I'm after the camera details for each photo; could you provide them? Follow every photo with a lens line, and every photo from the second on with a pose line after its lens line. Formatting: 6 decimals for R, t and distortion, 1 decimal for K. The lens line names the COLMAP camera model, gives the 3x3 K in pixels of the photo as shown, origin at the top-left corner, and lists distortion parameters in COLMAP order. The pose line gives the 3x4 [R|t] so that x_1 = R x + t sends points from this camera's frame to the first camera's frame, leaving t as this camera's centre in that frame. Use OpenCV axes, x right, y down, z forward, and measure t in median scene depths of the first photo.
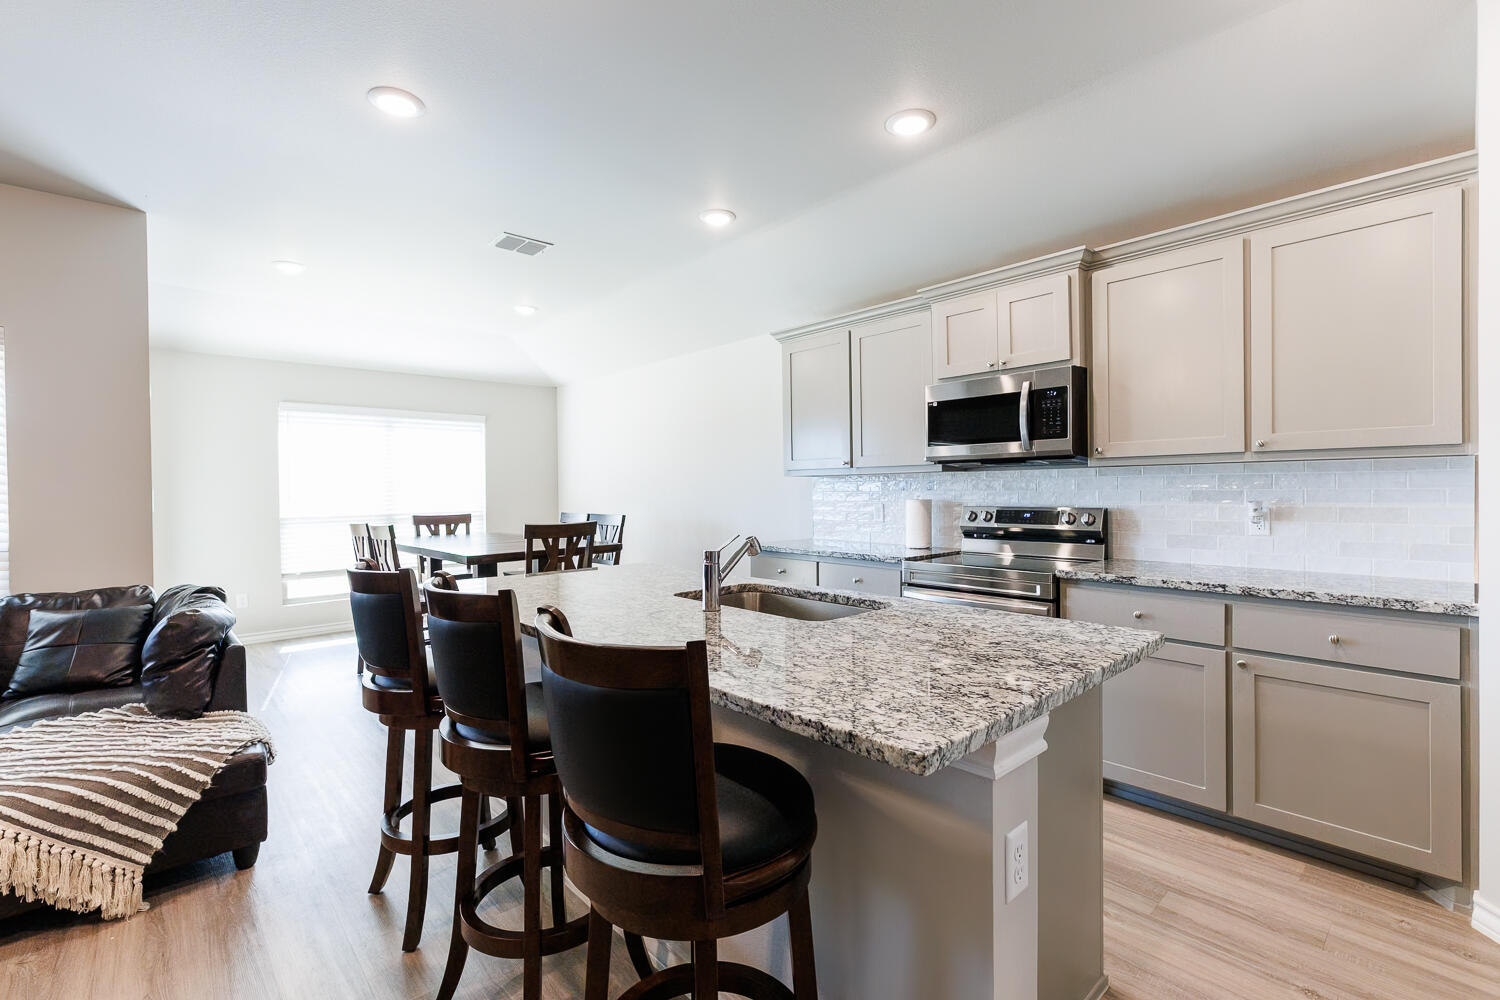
lens RADIAL K [[665.7, 0, 758.9], [0, 665.7, 493.0], [0, 0, 1]] dist [-0.001352, 0.000705]
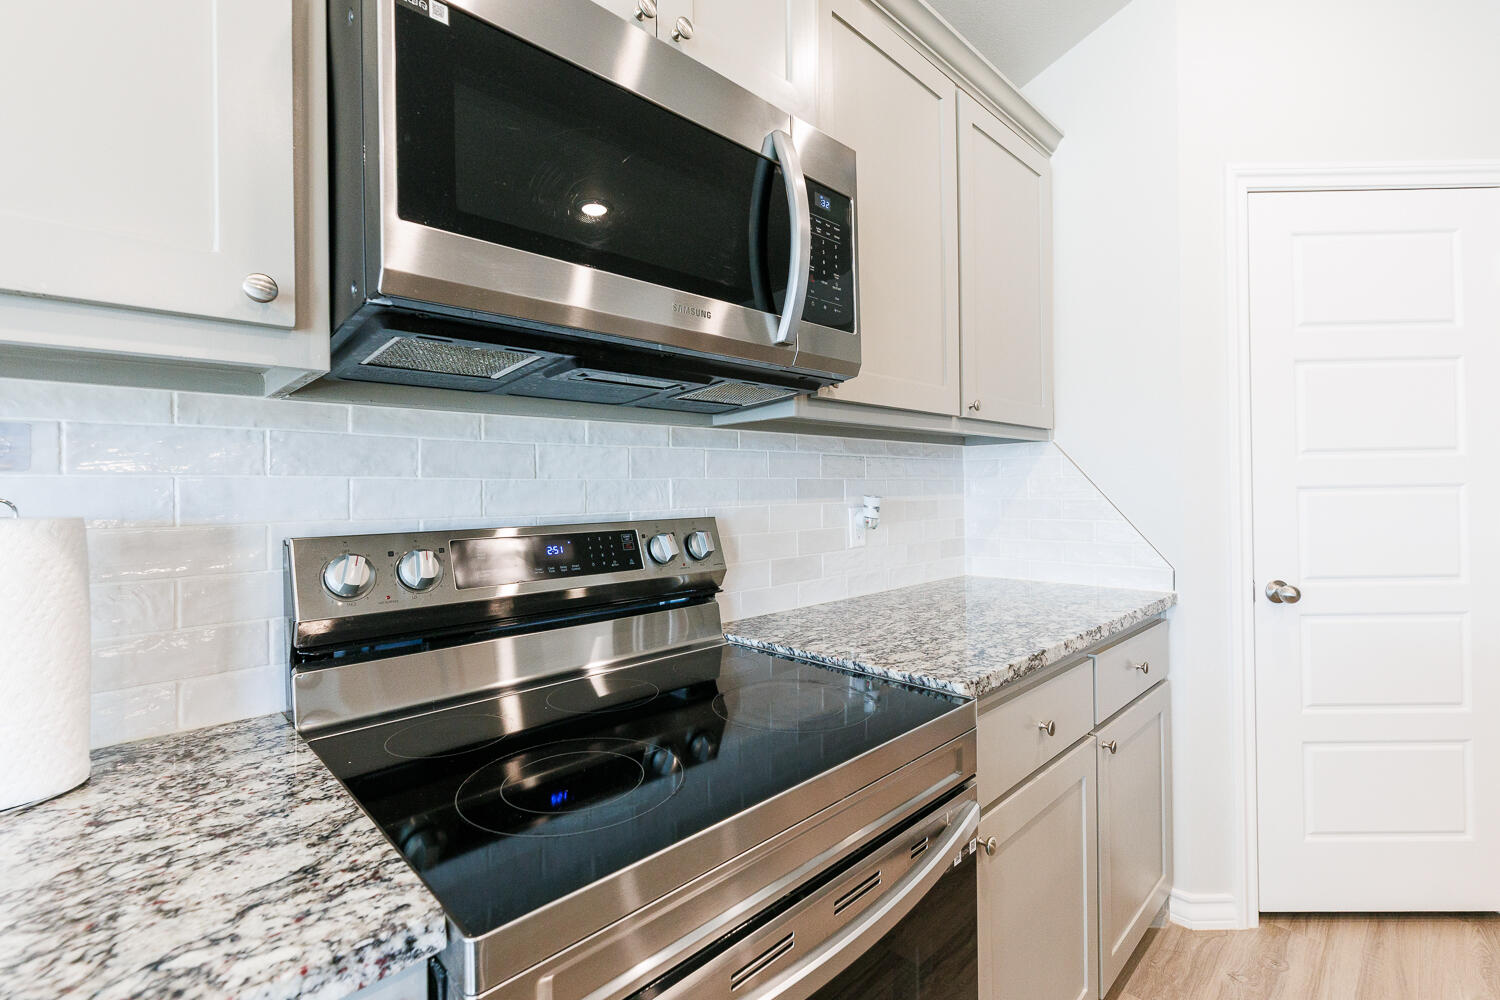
lens RADIAL K [[665.7, 0, 758.9], [0, 665.7, 493.0], [0, 0, 1]] dist [-0.001352, 0.000705]
pose [[-0.028439, 0.007301, 0.999569, 0.080273], [0.018668, 0.999803, -0.006771, 0.011484], [-0.999421, 0.018467, -0.028569, 1.063238]]
